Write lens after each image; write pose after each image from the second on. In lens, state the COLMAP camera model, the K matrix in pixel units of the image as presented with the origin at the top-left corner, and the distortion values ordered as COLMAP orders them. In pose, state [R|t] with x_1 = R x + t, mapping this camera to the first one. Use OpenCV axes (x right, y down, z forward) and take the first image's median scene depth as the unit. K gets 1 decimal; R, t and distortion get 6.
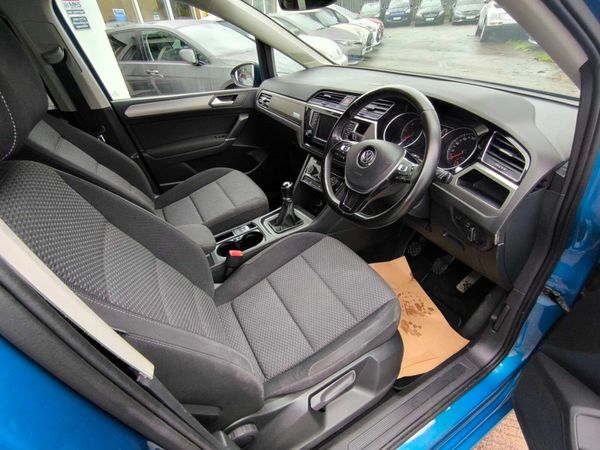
lens RADIAL K [[304.1, 0, 297.4], [0, 304.1, 224.3], [0, 0, 1]] dist [-0.002396, 0.000118]
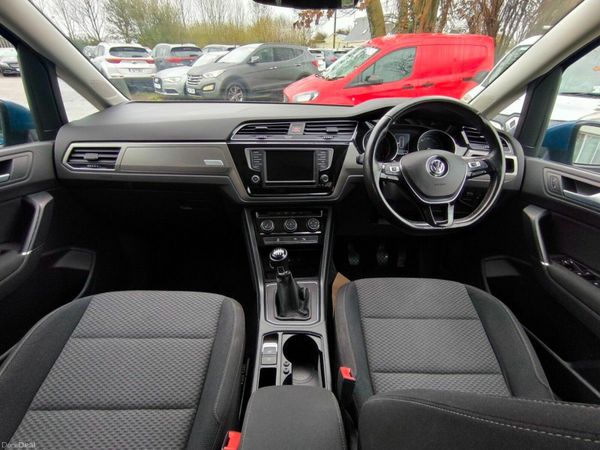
lens RADIAL K [[292.4, 0, 301.1], [0, 292.4, 229.9], [0, 0, 1]] dist [-0.040887, 0.033480]
pose [[0.464621, -0.368954, 0.804985, -0.214327], [0.452924, 0.880169, 0.141995, -0.100836], [-0.760912, 0.298623, 0.576053, 0.229753]]
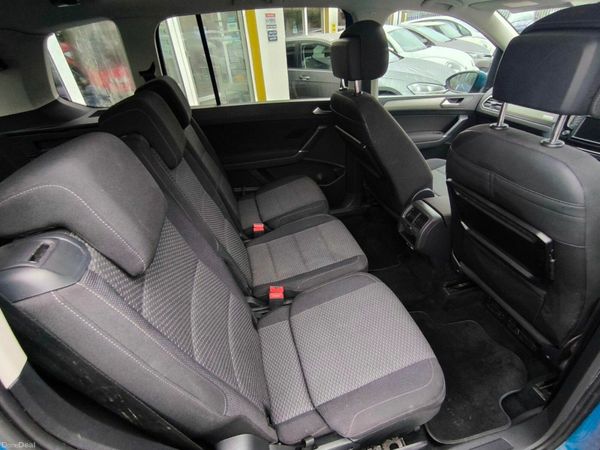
lens RADIAL K [[290.5, 0, 293.0], [0, 290.5, 227.6], [0, 0, 1]] dist [0.000286, 0.000448]
pose [[0.961313, 0.152191, -0.229598, -0.271753], [-0.152305, 0.988182, 0.017333, 0.079396], [0.229523, 0.018306, 0.973131, -0.123242]]
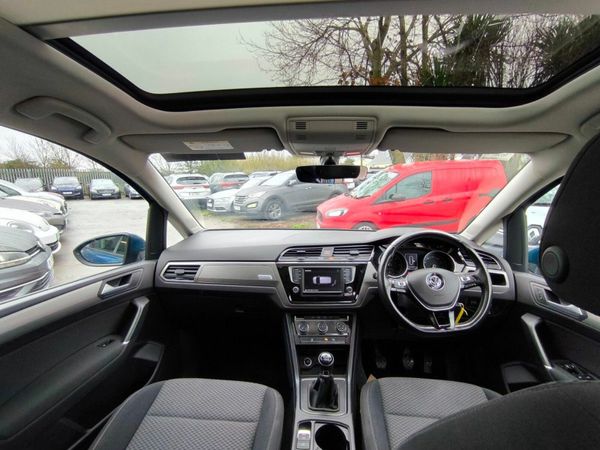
lens RADIAL K [[292.4, 0, 301.1], [0, 292.4, 229.9], [0, 0, 1]] dist [-0.040887, 0.033480]
pose [[0.557718, -0.068974, 0.827160, -0.287901], [0.442039, 0.868148, -0.225656, -0.103097], [-0.702533, 0.491489, 0.514671, 0.177595]]
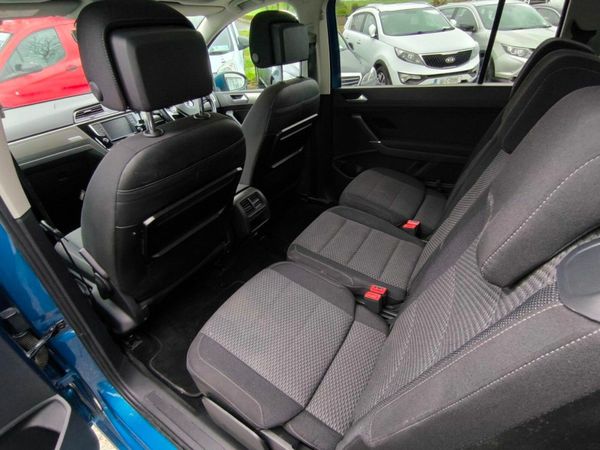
lens RADIAL K [[290.5, 0, 293.0], [0, 290.5, 227.6], [0, 0, 1]] dist [0.000286, 0.000448]
pose [[-0.471565, -0.423812, 0.773311, -0.580832], [0.572907, 0.519416, 0.634023, -0.178822], [-0.670377, 0.742018, -0.002134, 0.315203]]
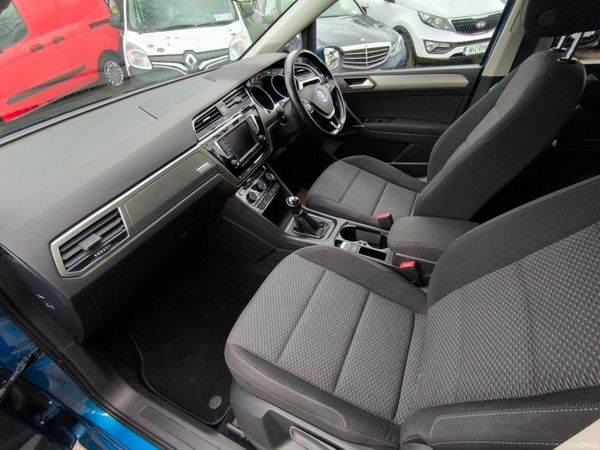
lens RADIAL K [[304.1, 0, 297.4], [0, 304.1, 224.3], [0, 0, 1]] dist [-0.002396, 0.000118]
pose [[-0.579055, -0.413918, 0.702401, -0.281637], [0.548844, 0.439173, 0.711264, -0.294004], [-0.602881, 0.797370, -0.027129, 0.438472]]
